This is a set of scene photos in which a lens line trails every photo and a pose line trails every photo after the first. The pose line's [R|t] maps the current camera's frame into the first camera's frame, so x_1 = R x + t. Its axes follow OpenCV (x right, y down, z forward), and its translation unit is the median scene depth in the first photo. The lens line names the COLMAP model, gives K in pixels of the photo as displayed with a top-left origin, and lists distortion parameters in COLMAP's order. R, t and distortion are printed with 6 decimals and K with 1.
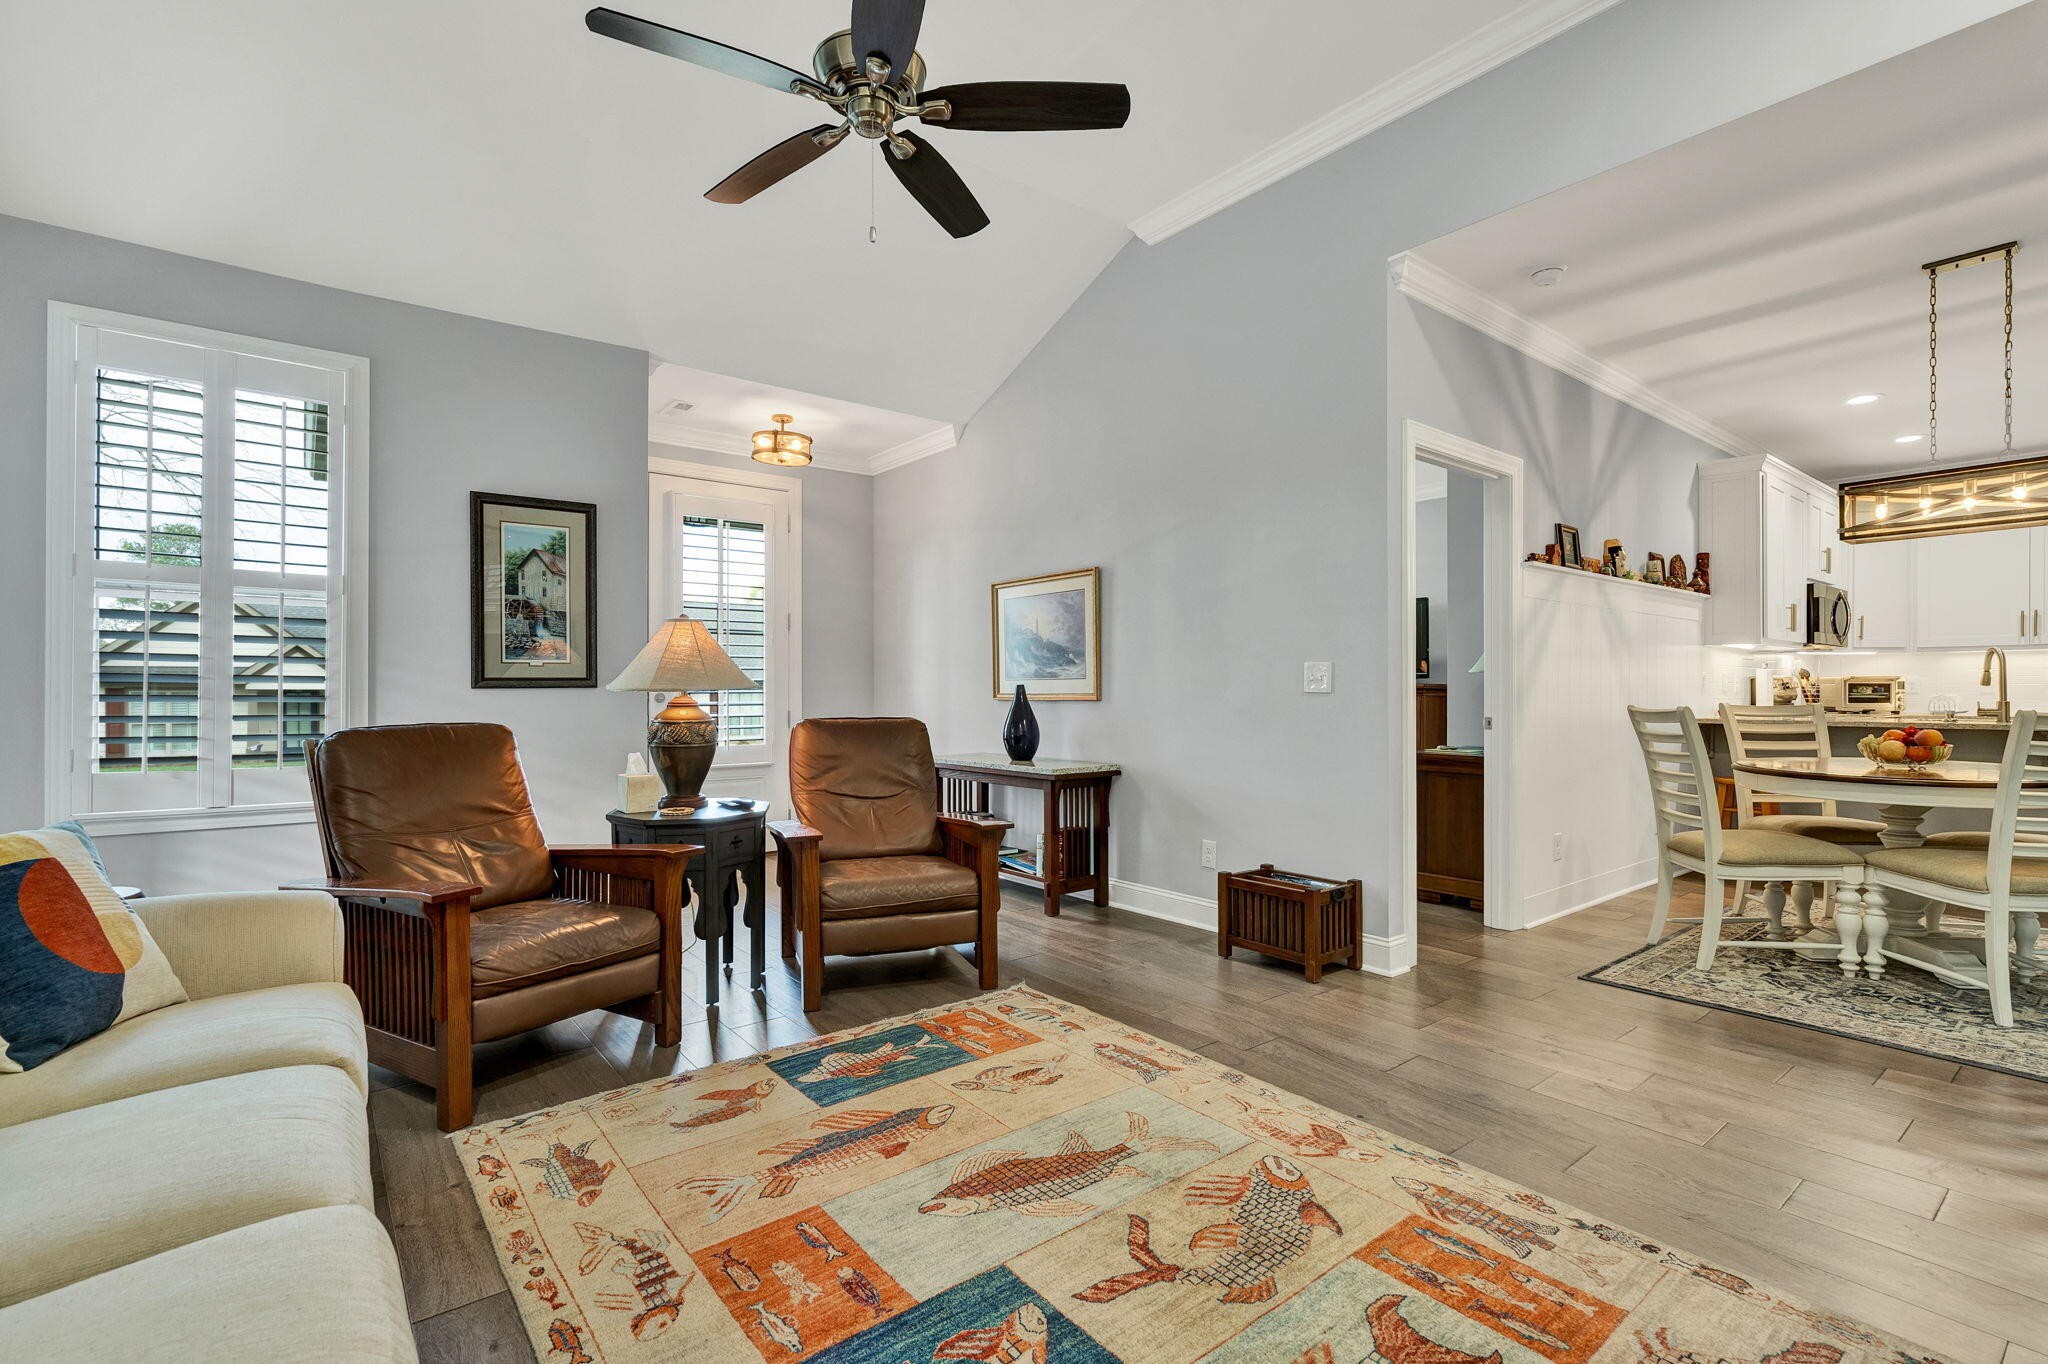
lens RADIAL K [[914.6, 0, 1029.1], [0, 914.6, 690.3], [0, 0, 1]] dist [-0.002072, 0.001263]
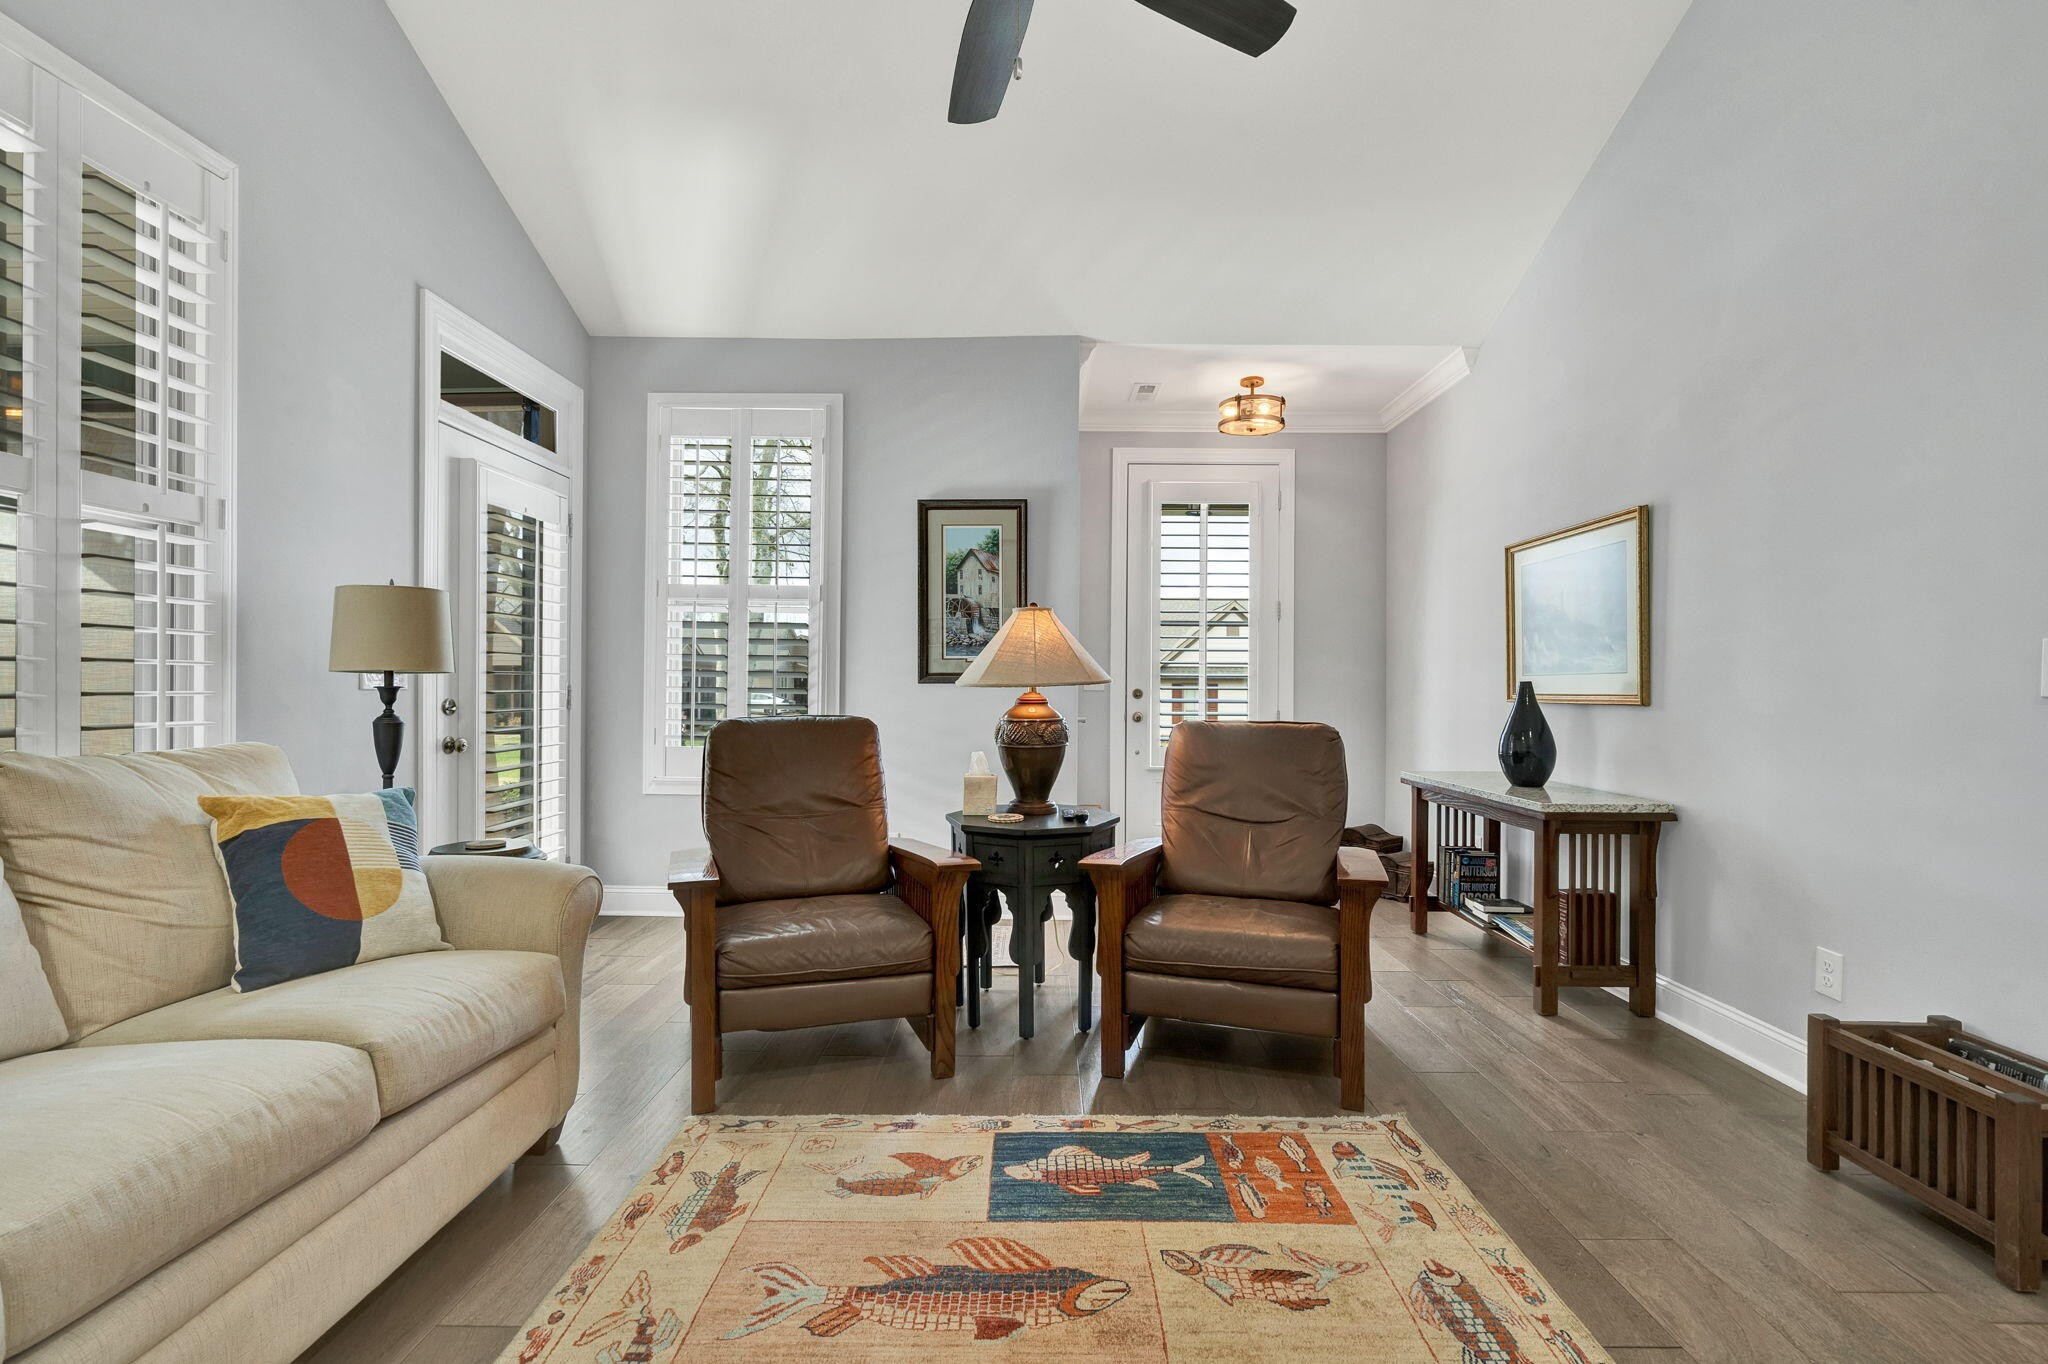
lens RADIAL K [[914.6, 0, 1035.5], [0, 914.6, 684.5], [0, 0, 1]] dist [-0.002072, 0.001263]
pose [[0.783008, 0.005552, -0.621986, 0.200077], [-0.006841, 0.999977, 0.000314, -0.001683], [0.621973, 0.004010, 0.783028, 0.285045]]
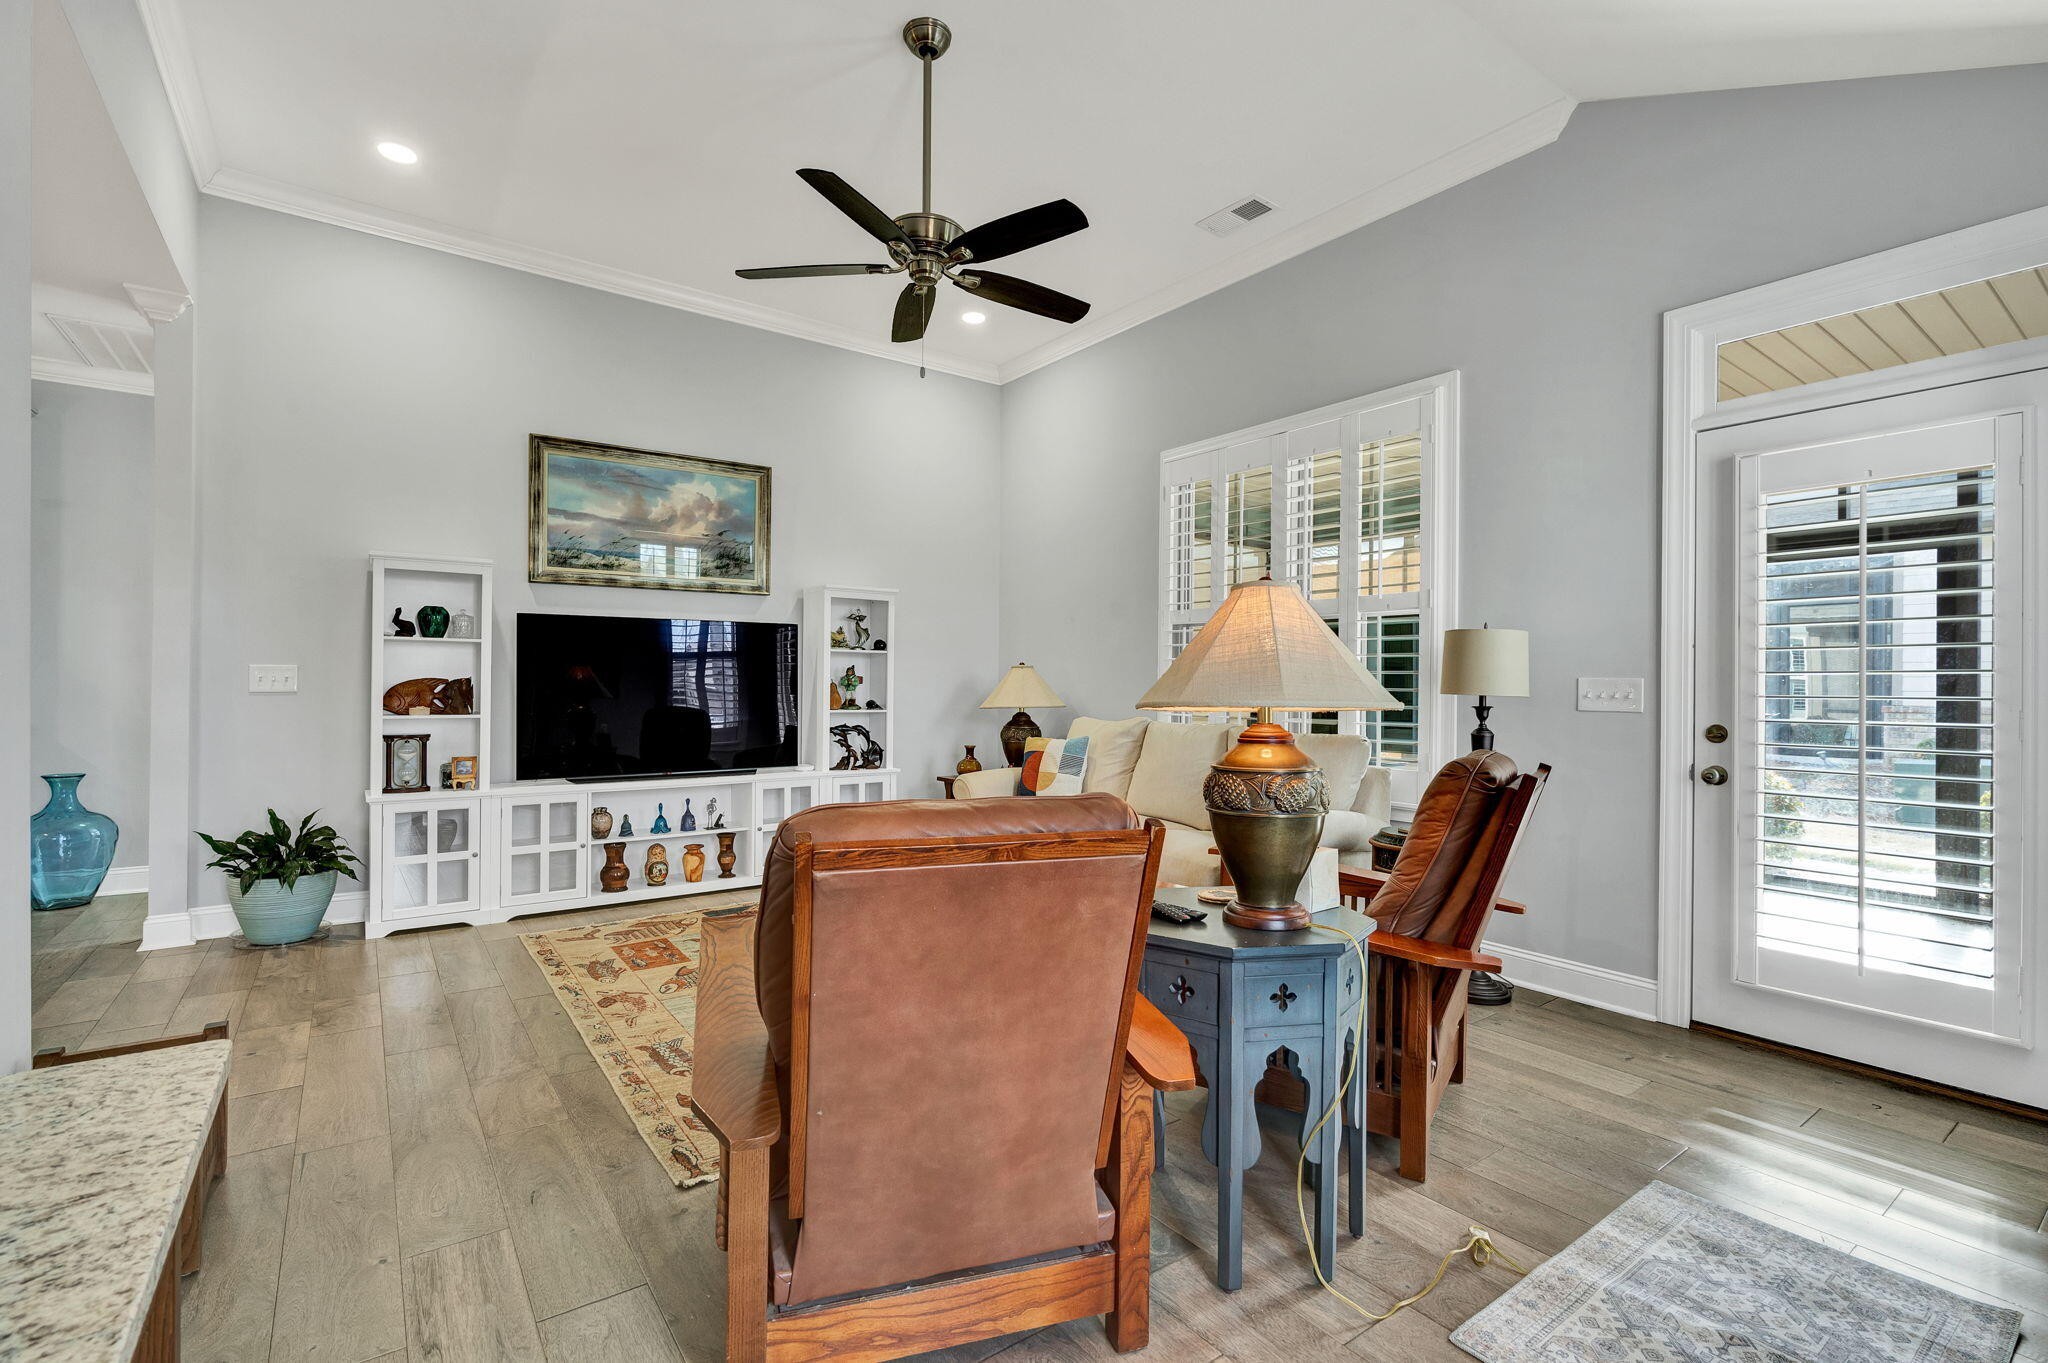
lens RADIAL K [[914.6, 0, 1027.4], [0, 914.6, 683.7], [0, 0, 1]] dist [-0.002072, 0.001263]
pose [[-0.999455, -0.006139, 0.032420, -0.253982], [-0.006235, 0.999976, -0.002851, -0.015777], [-0.032402, -0.003051, -0.999470, 1.585694]]
